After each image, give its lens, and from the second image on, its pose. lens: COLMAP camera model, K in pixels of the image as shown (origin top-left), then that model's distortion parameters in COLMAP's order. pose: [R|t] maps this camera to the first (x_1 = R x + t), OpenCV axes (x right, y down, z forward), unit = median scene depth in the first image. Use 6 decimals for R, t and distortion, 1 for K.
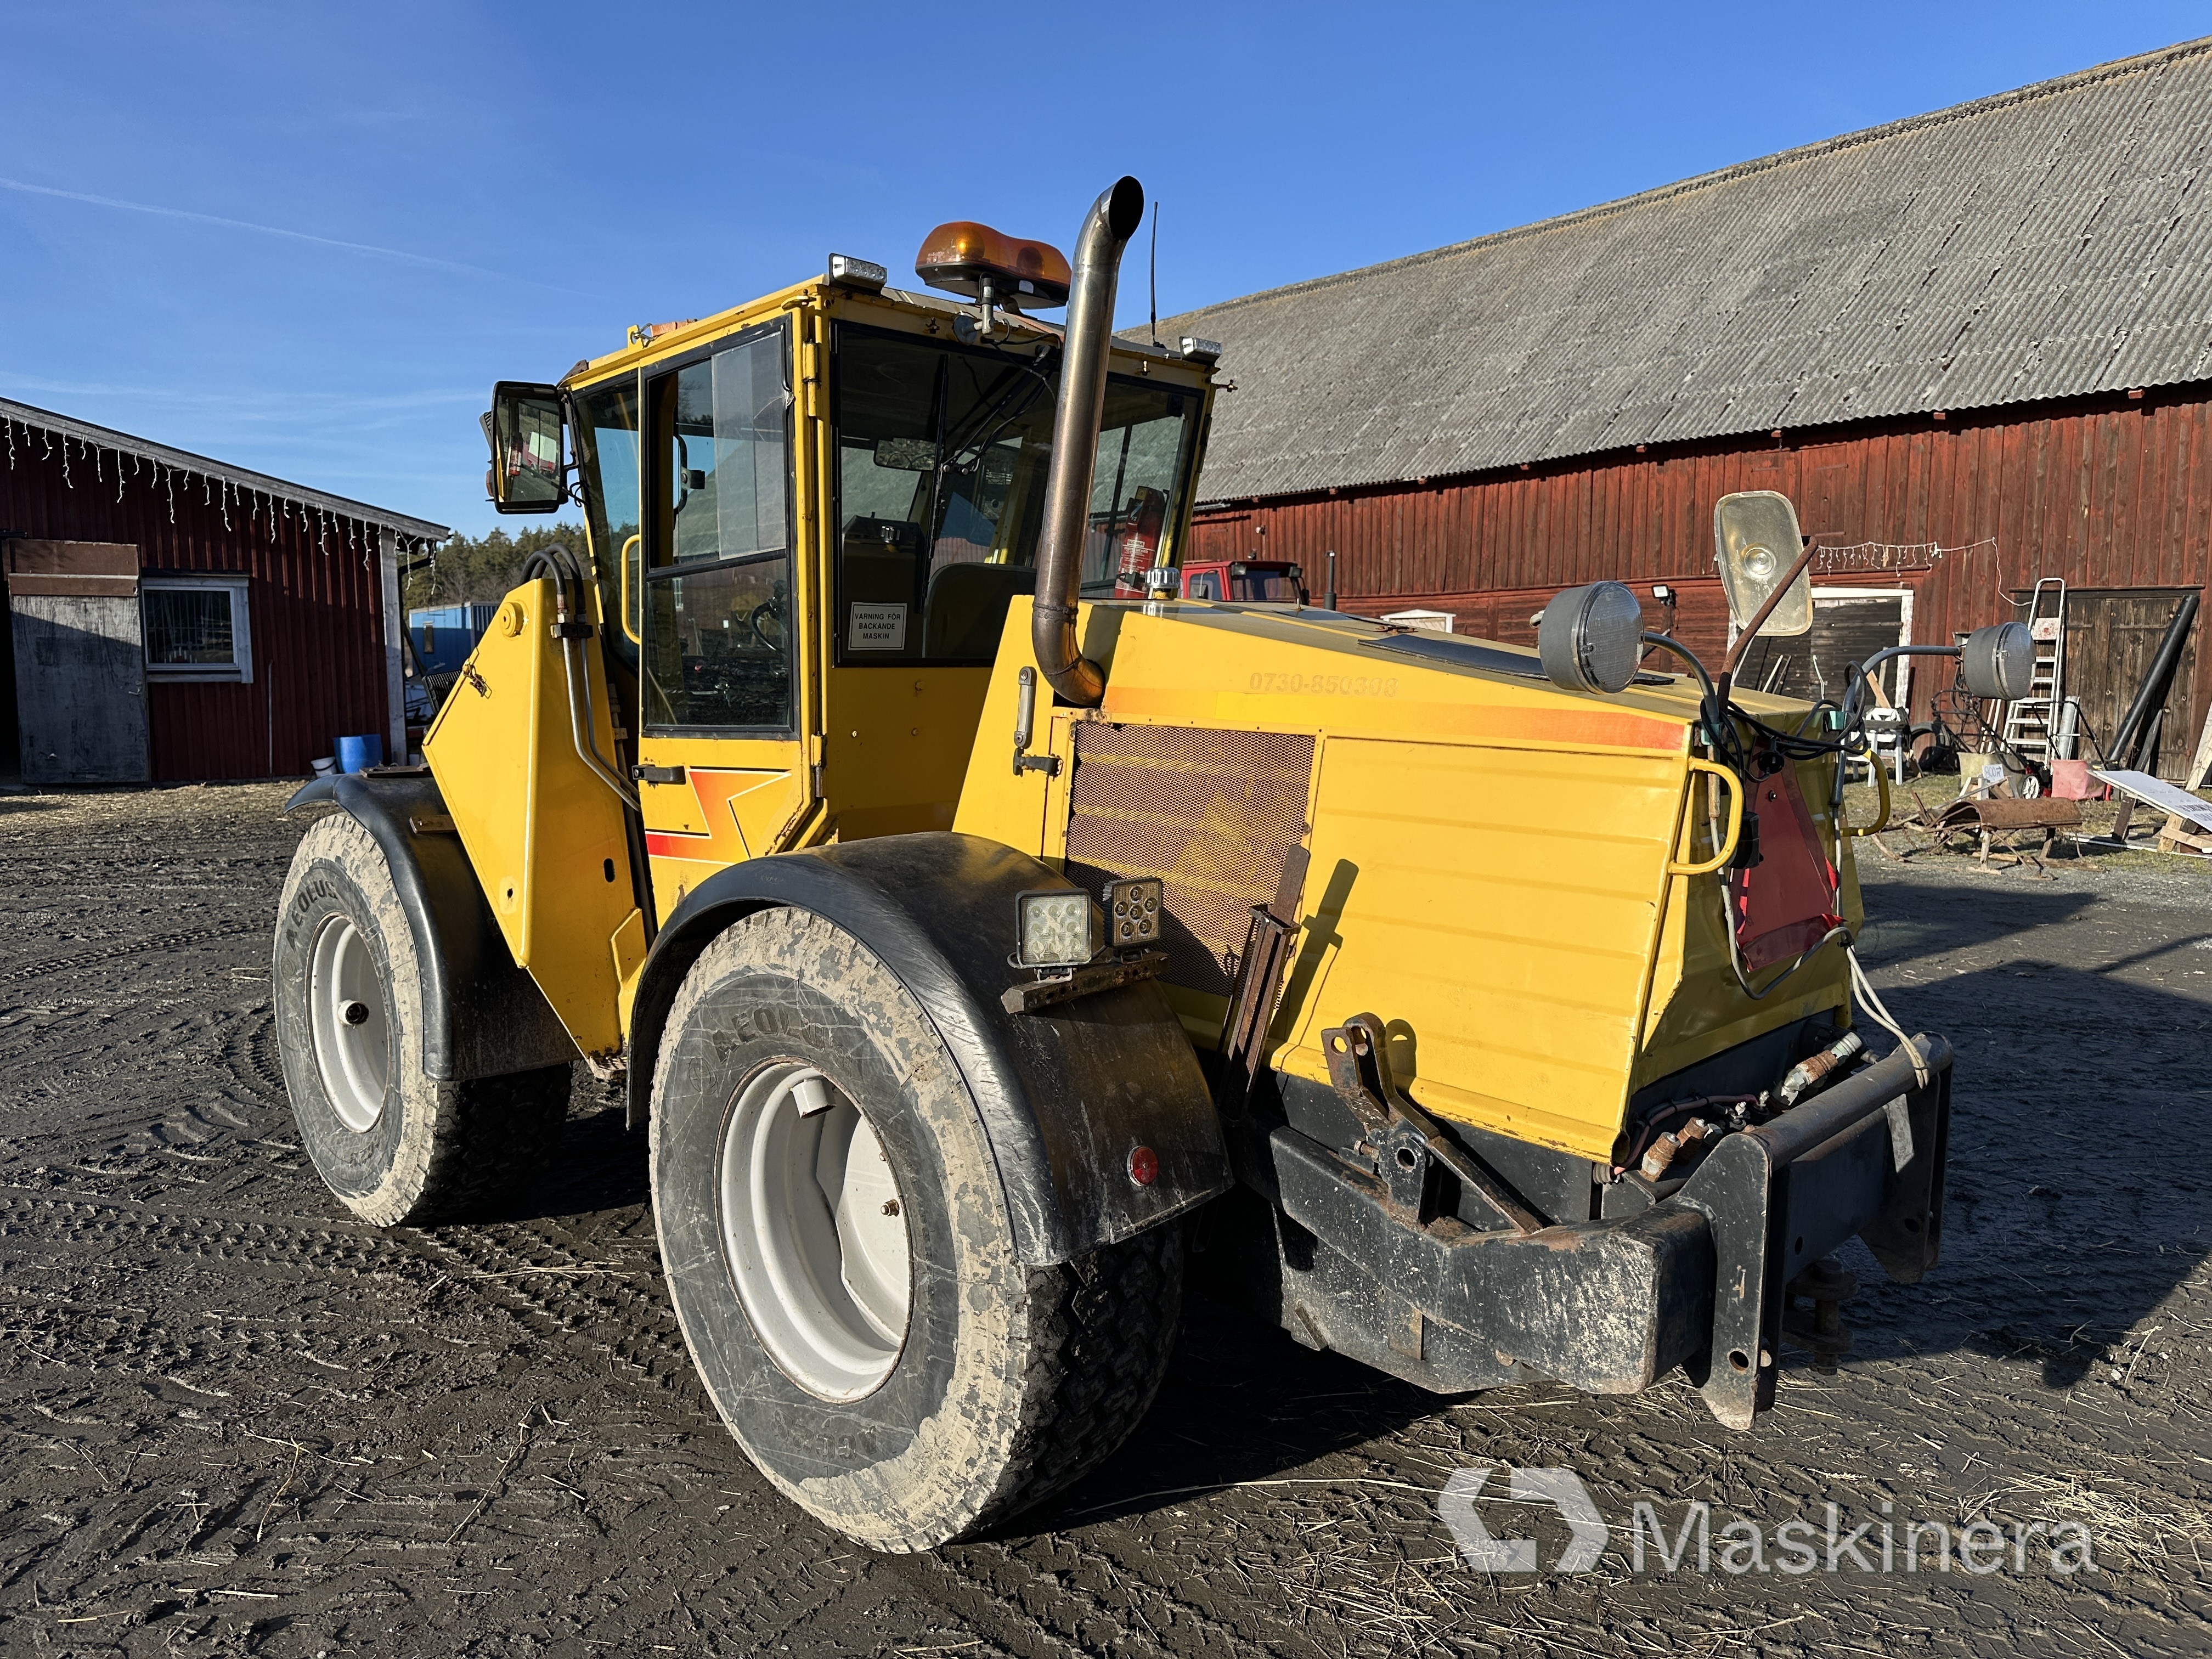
lens RADIAL K [[1533.1, 0, 1094.2], [0, 1533.1, 807.0], [0, 0, 1]] dist [0.092840, -0.137592]
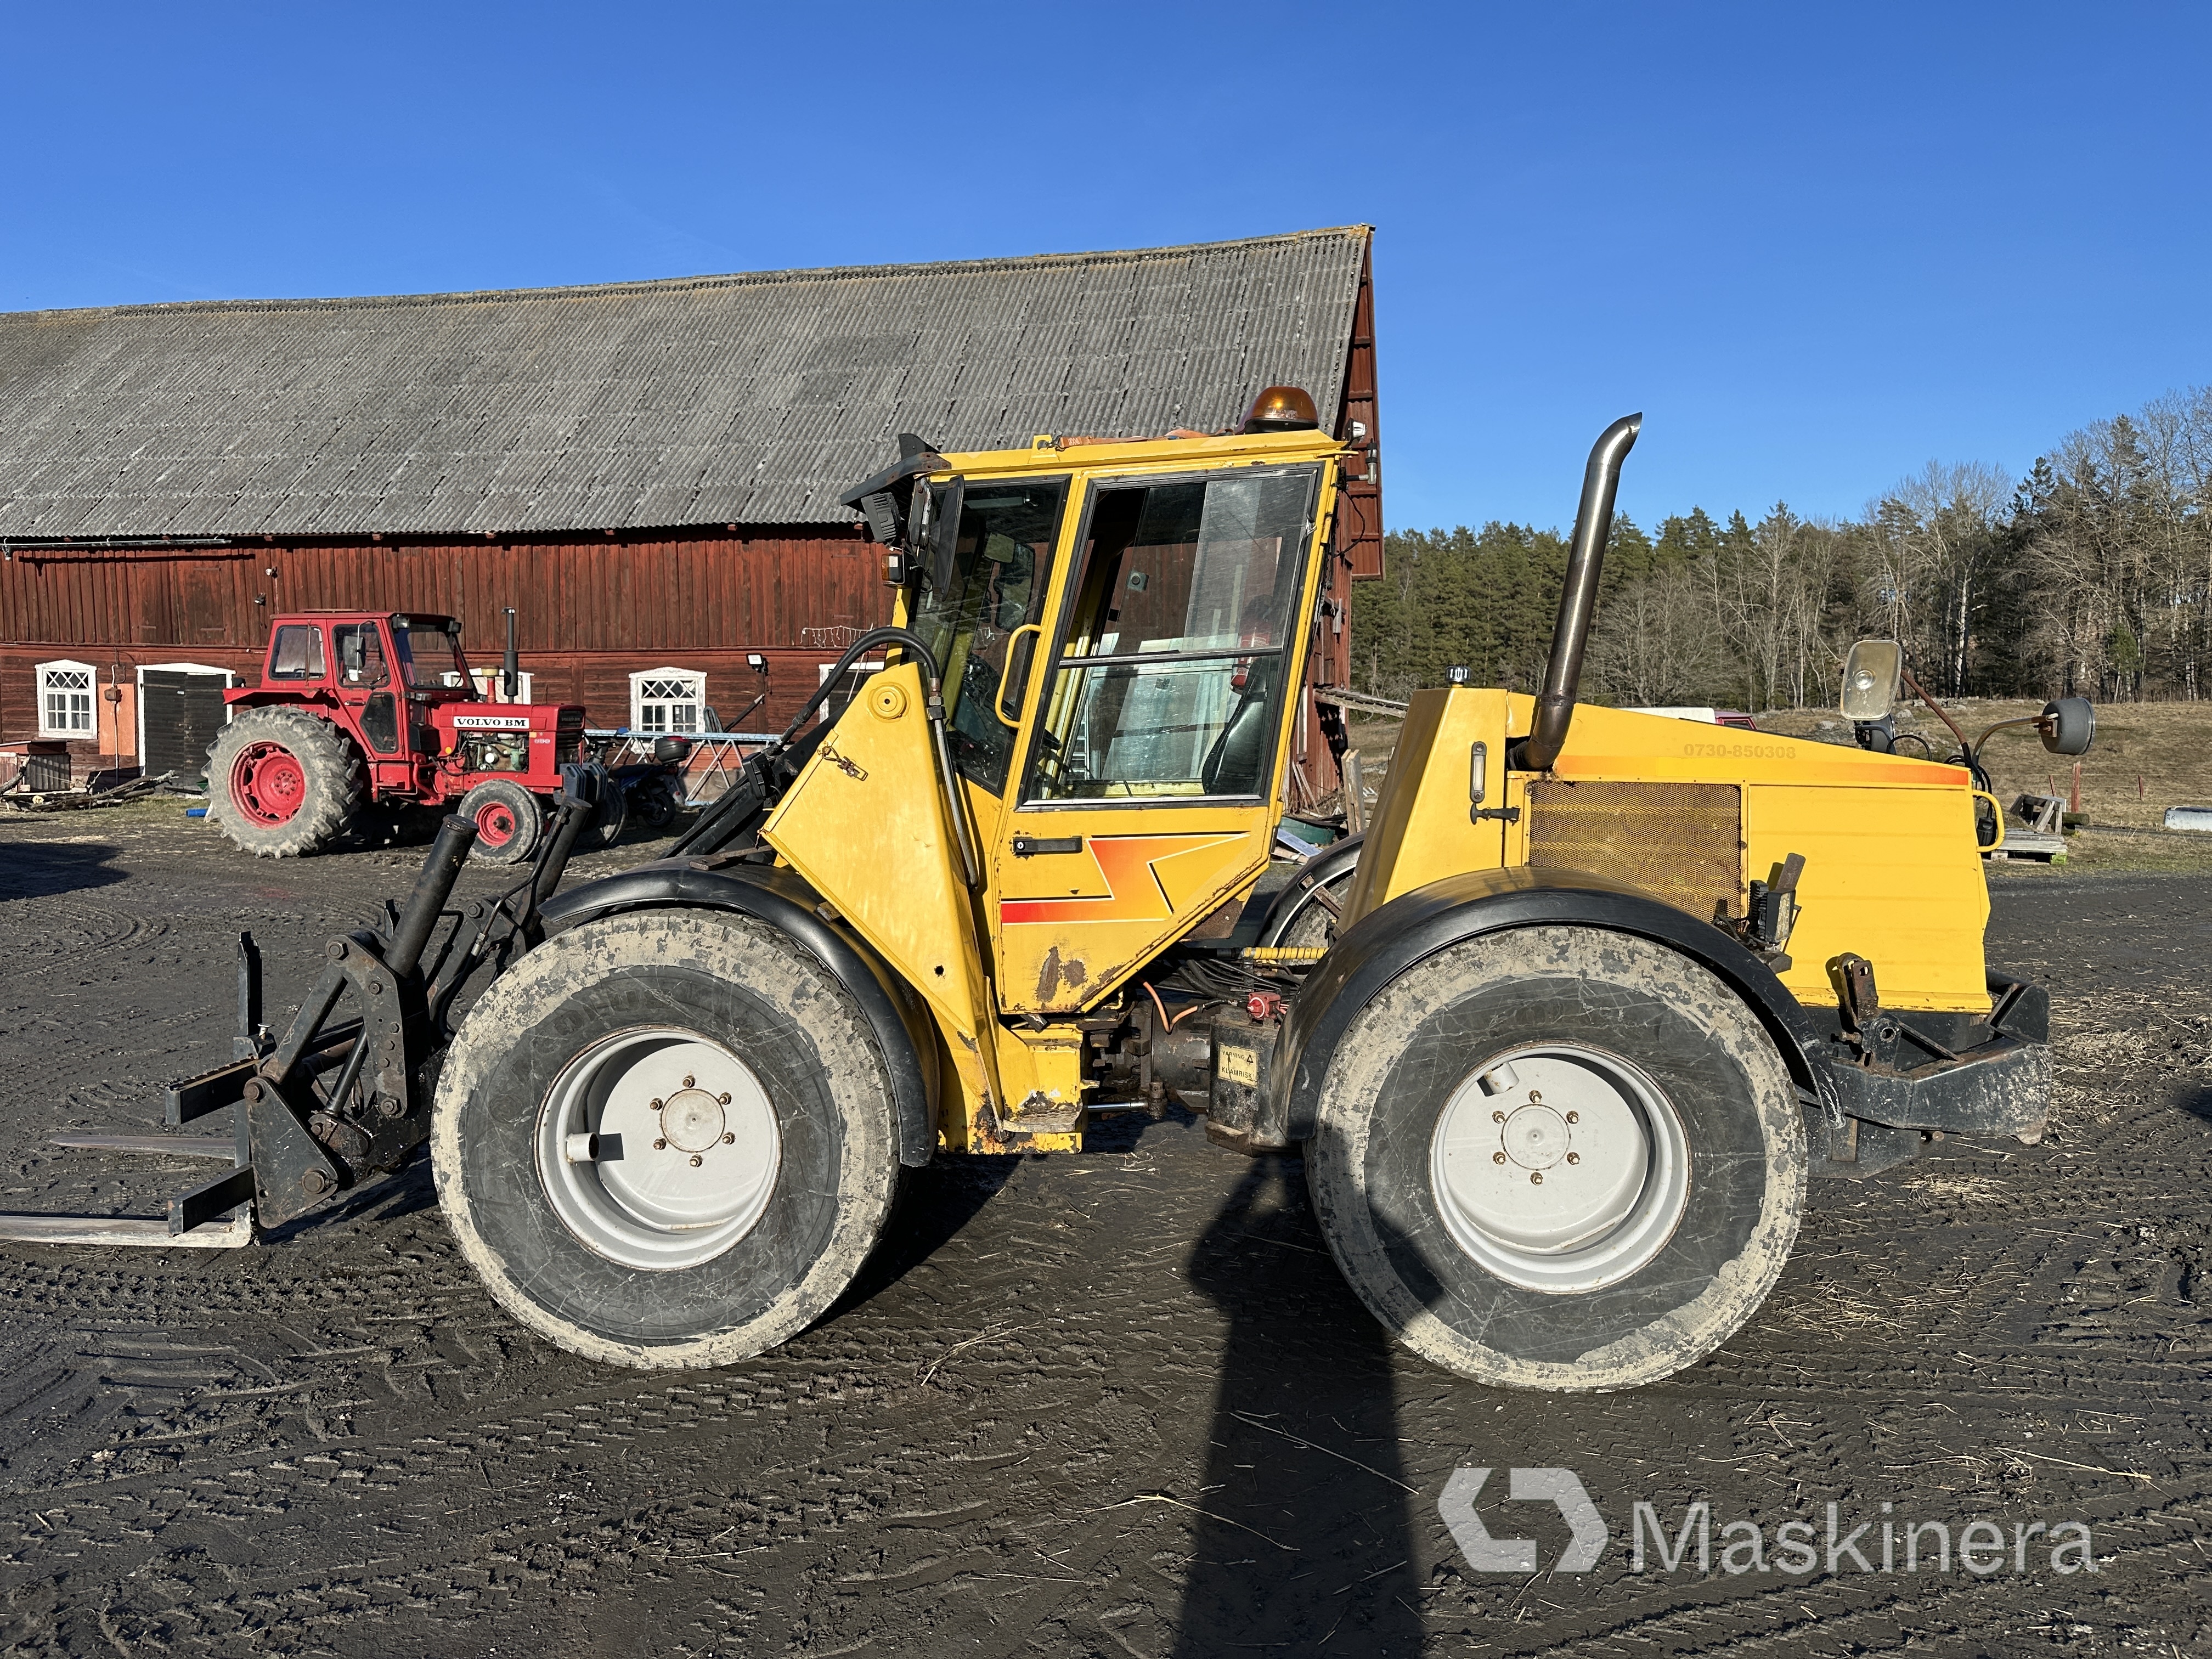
lens RADIAL K [[1518.5, 0, 1106.0], [0, 1518.5, 829.5], [0, 0, 1]] dist [0.091435, -0.182168]
pose [[0.750651, -0.044642, 0.659189, -0.349624], [0.059060, 0.998254, 0.000349, -0.010515], [-0.658054, 0.038670, 0.751977, 0.068036]]
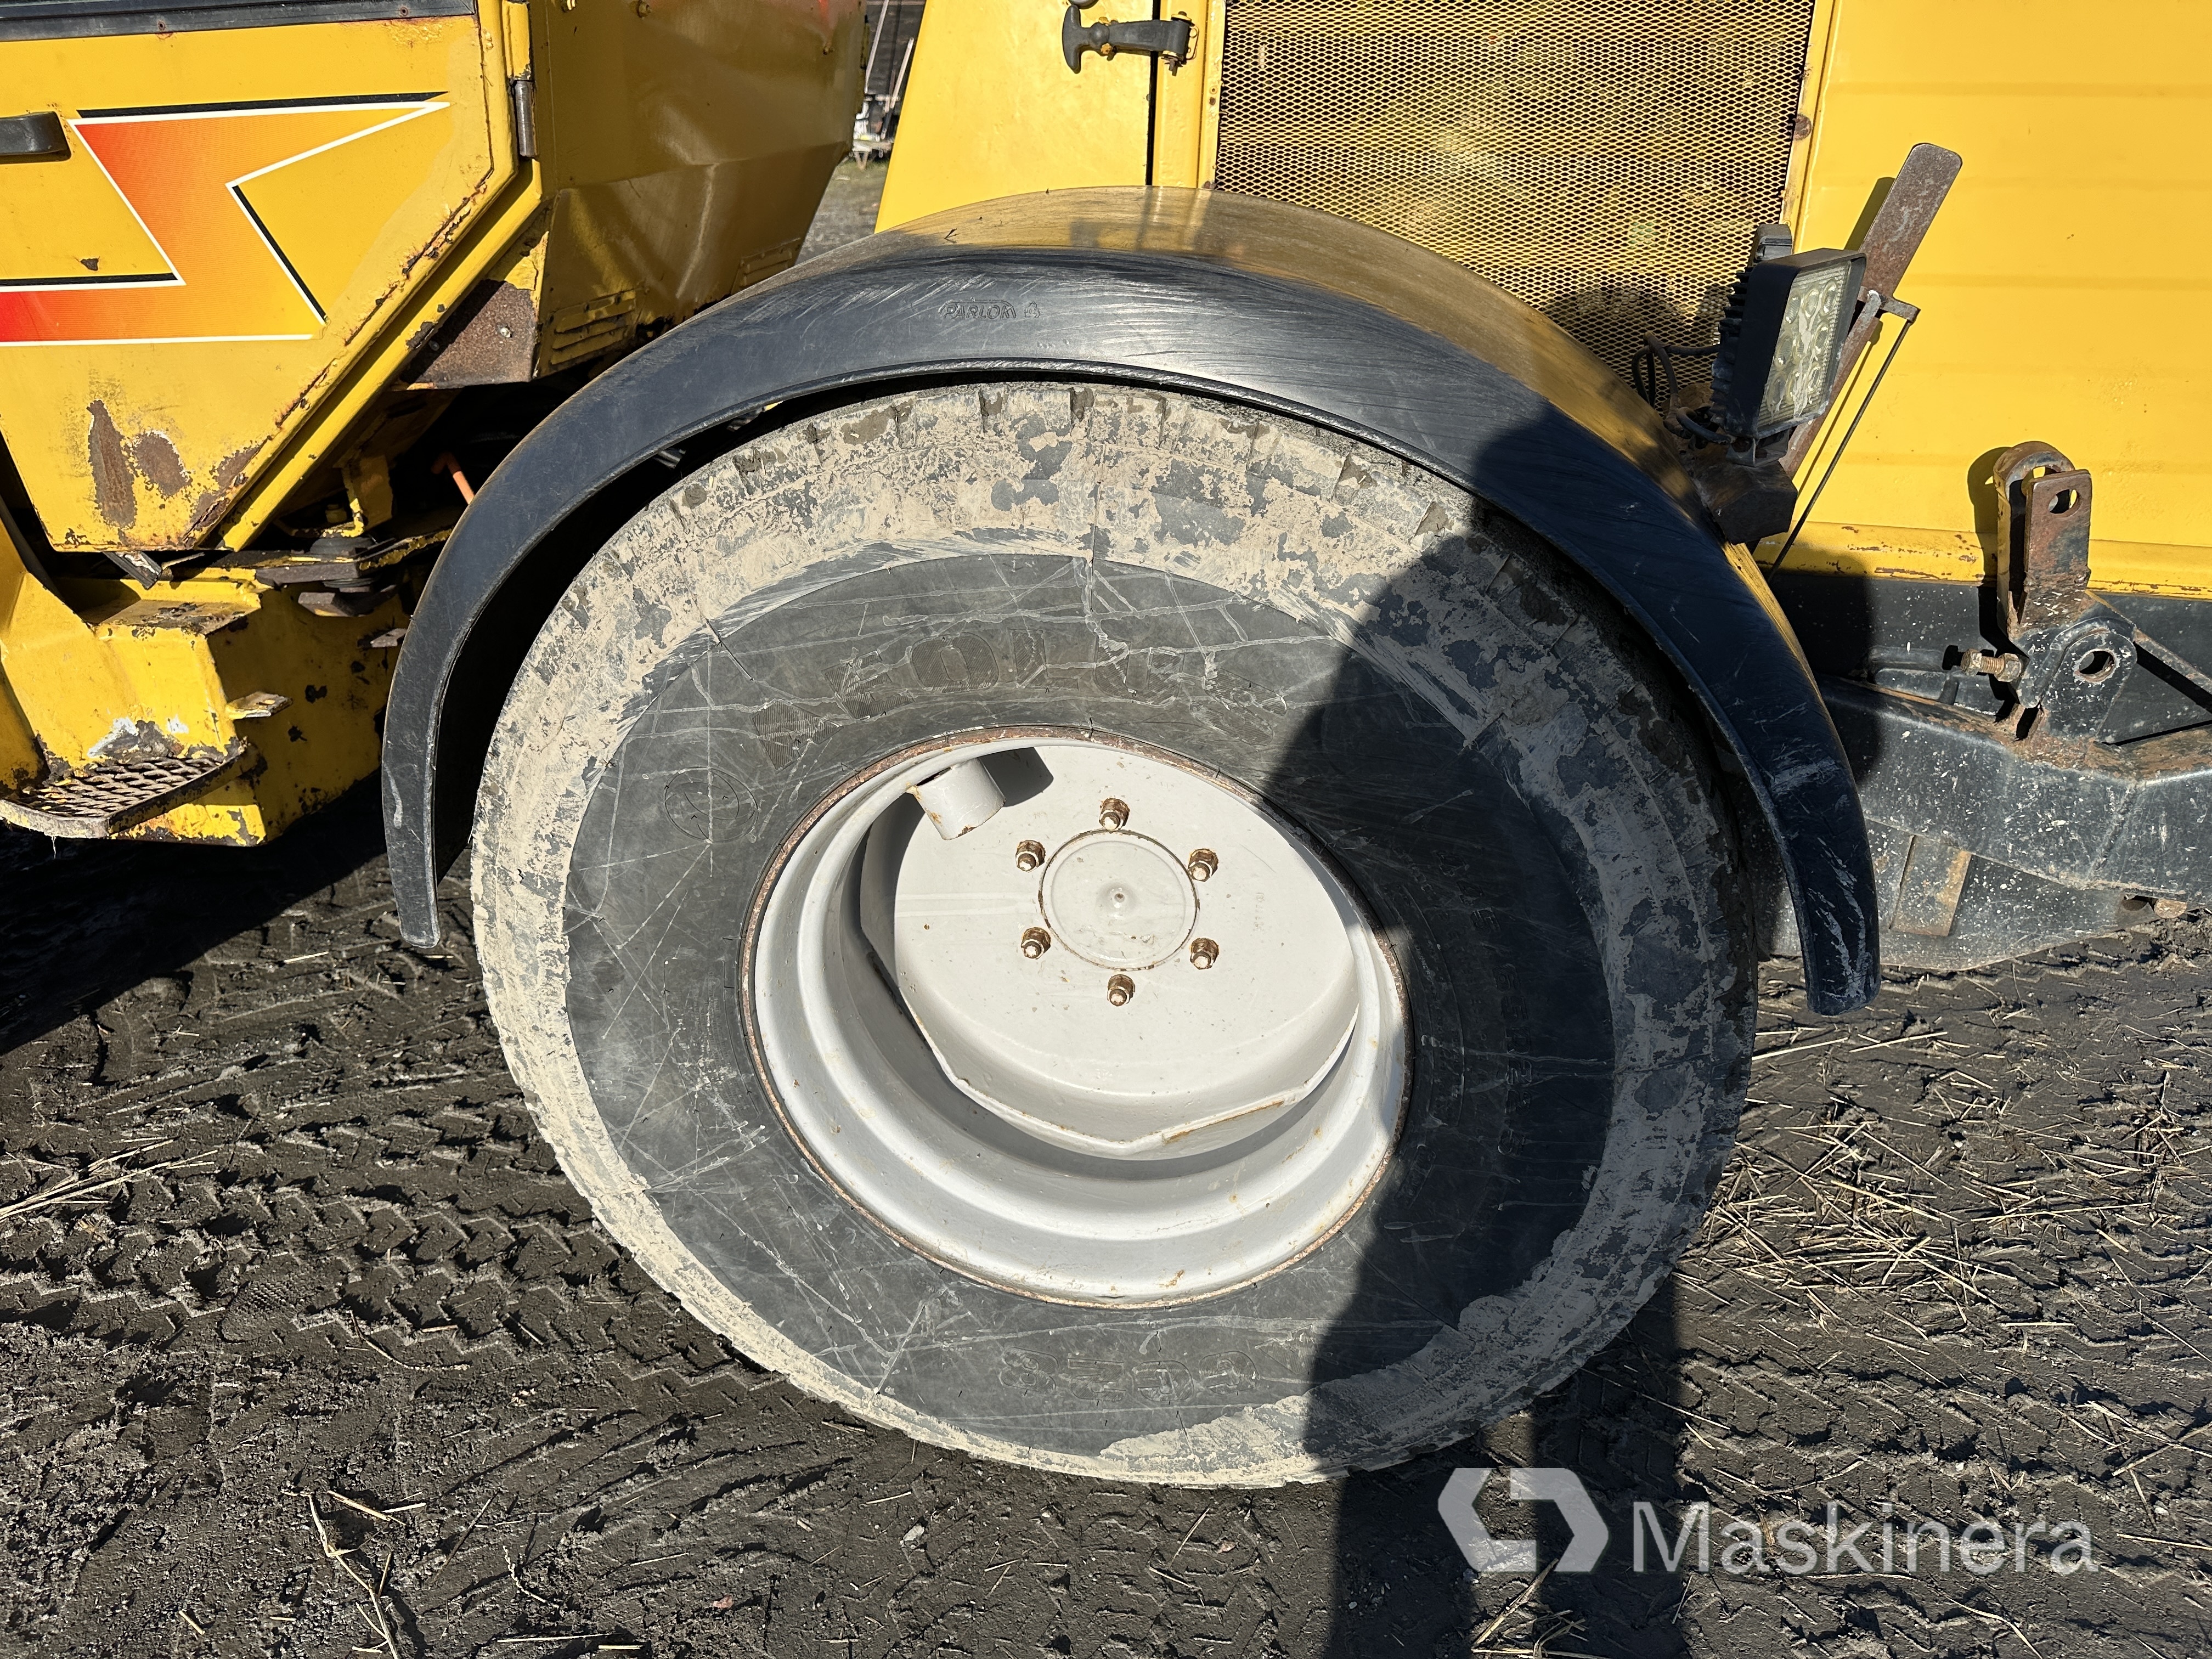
lens RADIAL K [[1513.1, 0, 1090.8], [0, 1513.1, 816.1], [0, 0, 1]] dist [0.096440, -0.105895]
pose [[0.823558, -0.254480, 0.506944, -0.108206], [0.064006, 0.929699, 0.362717, 0.006671], [-0.563609, -0.266270, 0.781949, 0.165608]]
